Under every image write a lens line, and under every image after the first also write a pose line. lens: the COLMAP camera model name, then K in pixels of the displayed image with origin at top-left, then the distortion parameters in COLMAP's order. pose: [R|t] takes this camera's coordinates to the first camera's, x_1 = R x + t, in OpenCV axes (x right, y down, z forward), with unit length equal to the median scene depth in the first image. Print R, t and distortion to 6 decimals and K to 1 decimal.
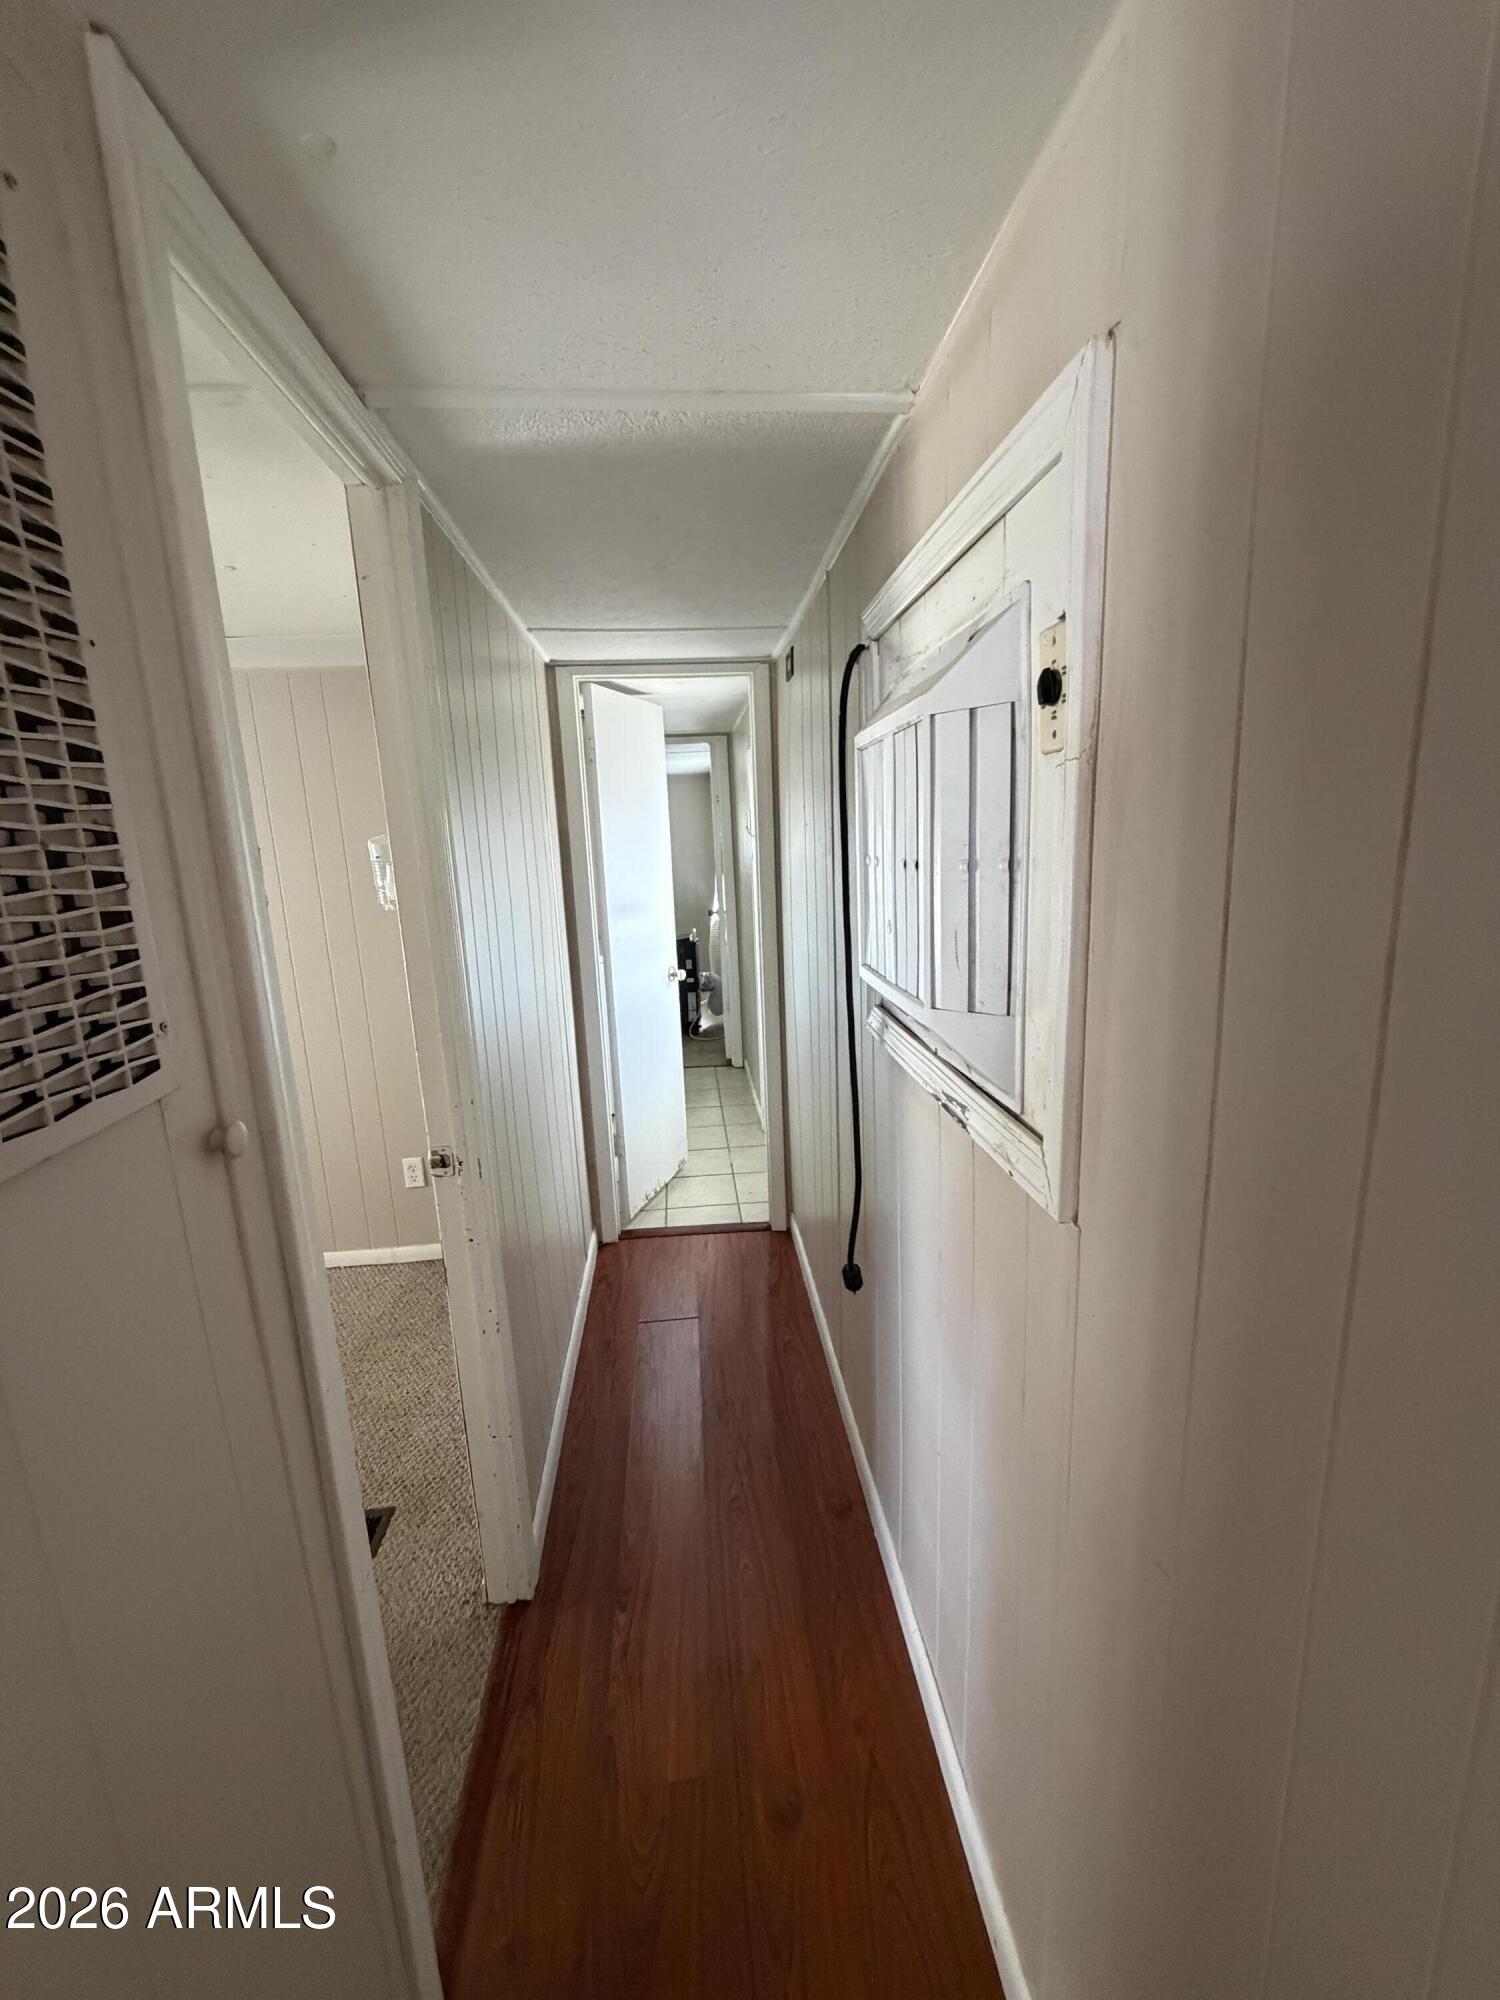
lens RADIAL K [[794.2, 0, 749.6], [0, 794.2, 993.2], [0, 0, 1]] dist [0.004279, -0.000373]
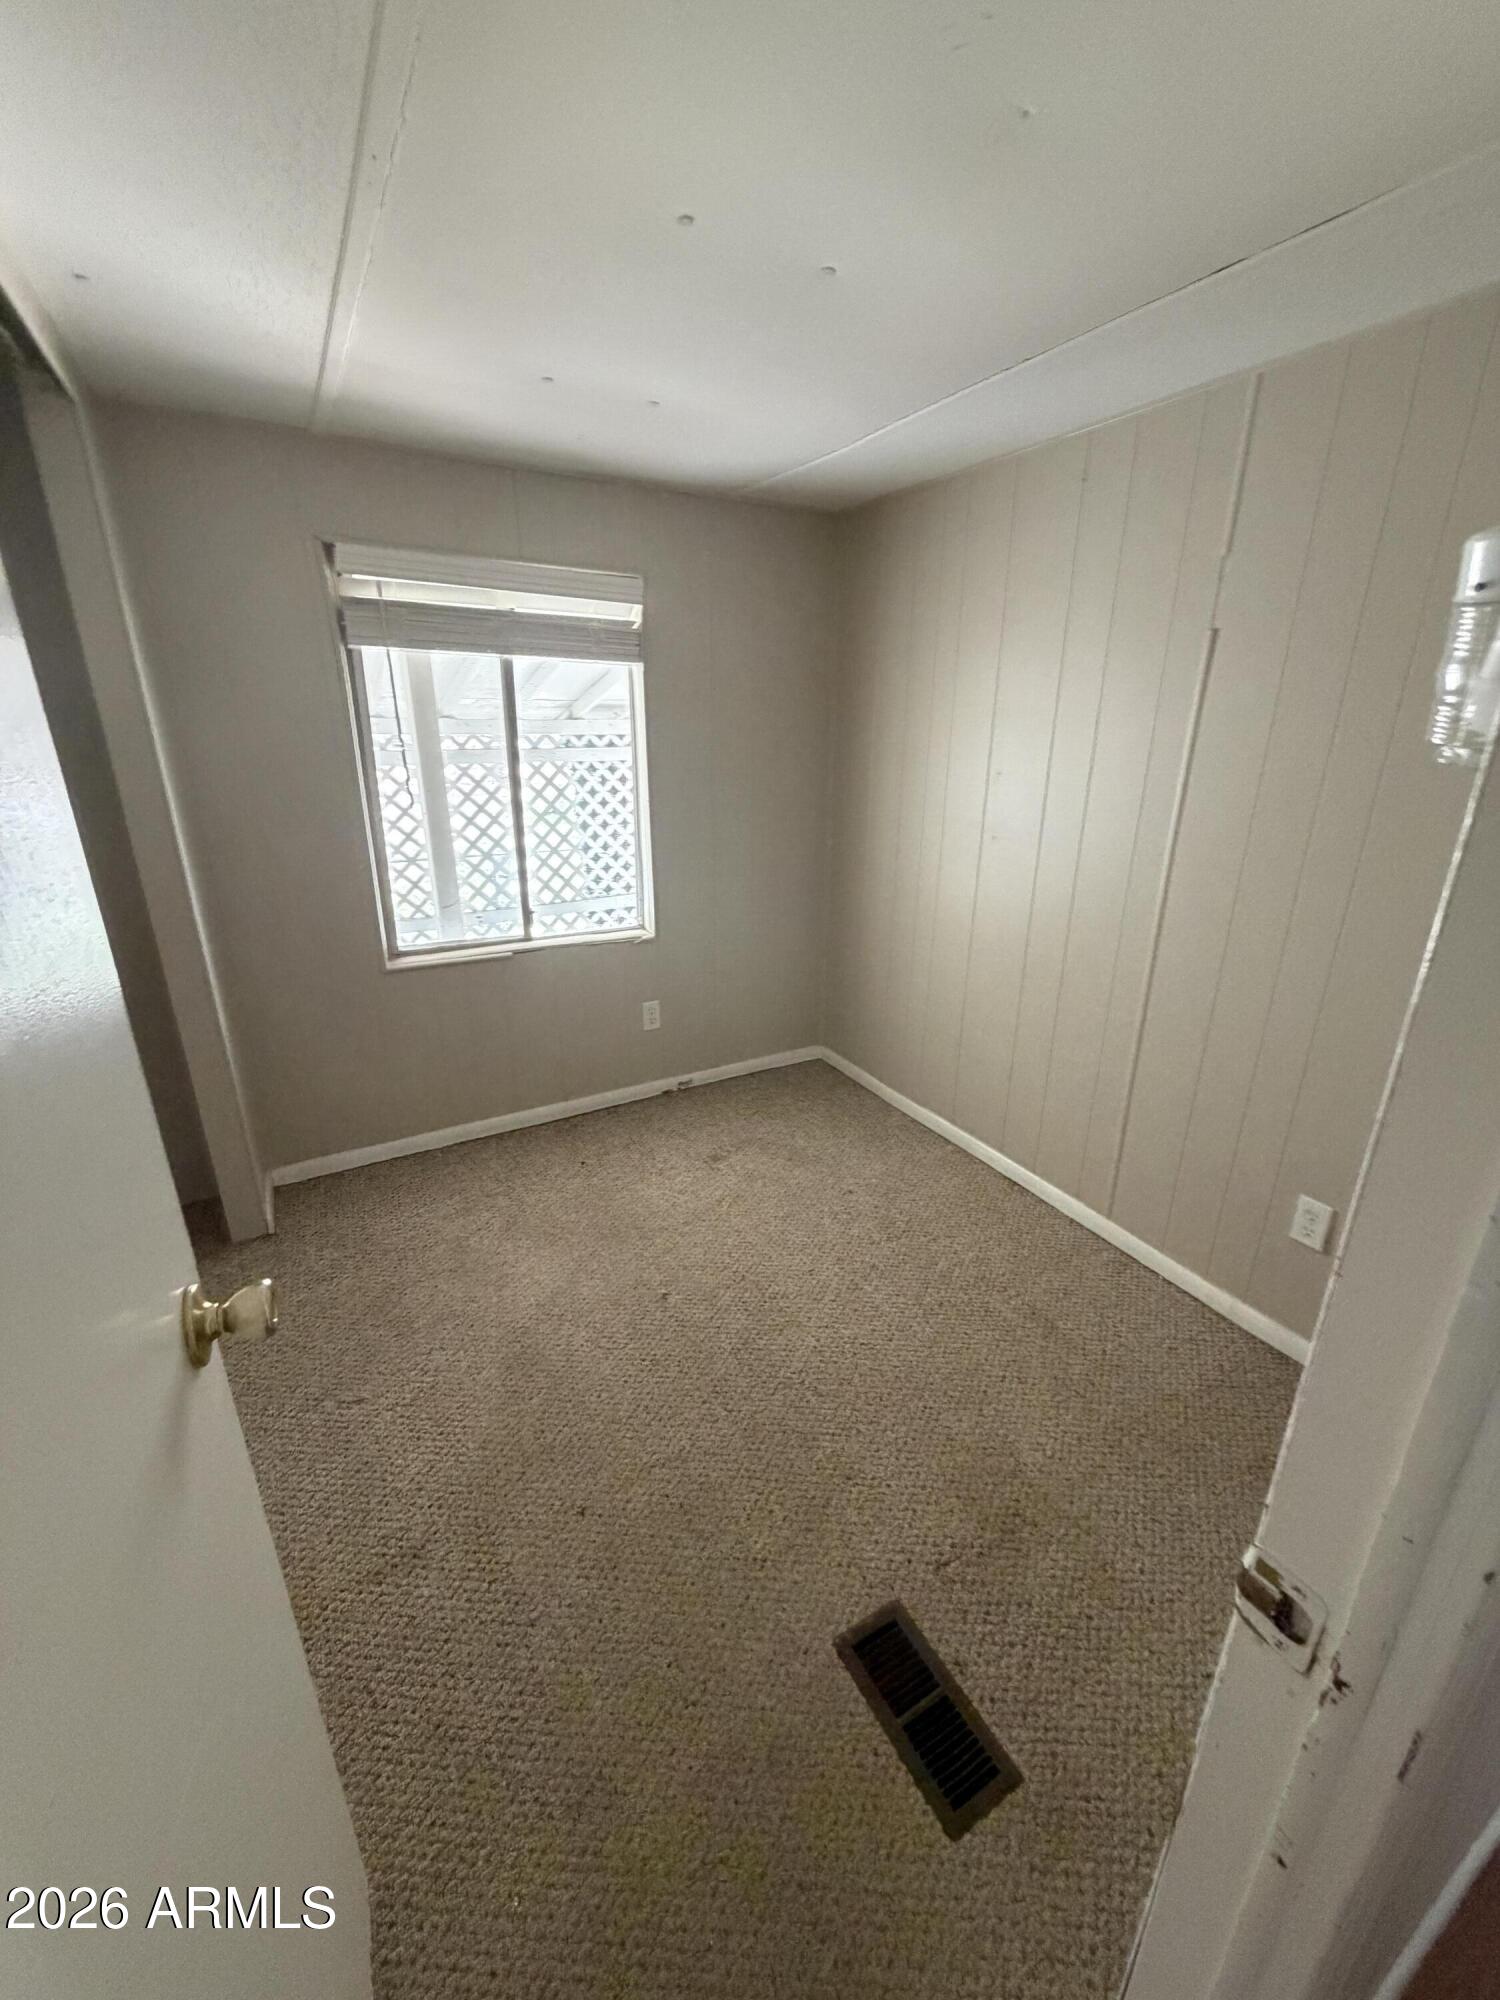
lens RADIAL K [[794.2, 0, 750.1], [0, 794.2, 997.8], [0, 0, 1]] dist [0.004279, -0.000373]
pose [[0.414351, 0.340869, -0.843873, -0.142059], [-0.203420, 0.938443, 0.279187, -0.026171], [0.887093, 0.055979, 0.458184, 0.322366]]
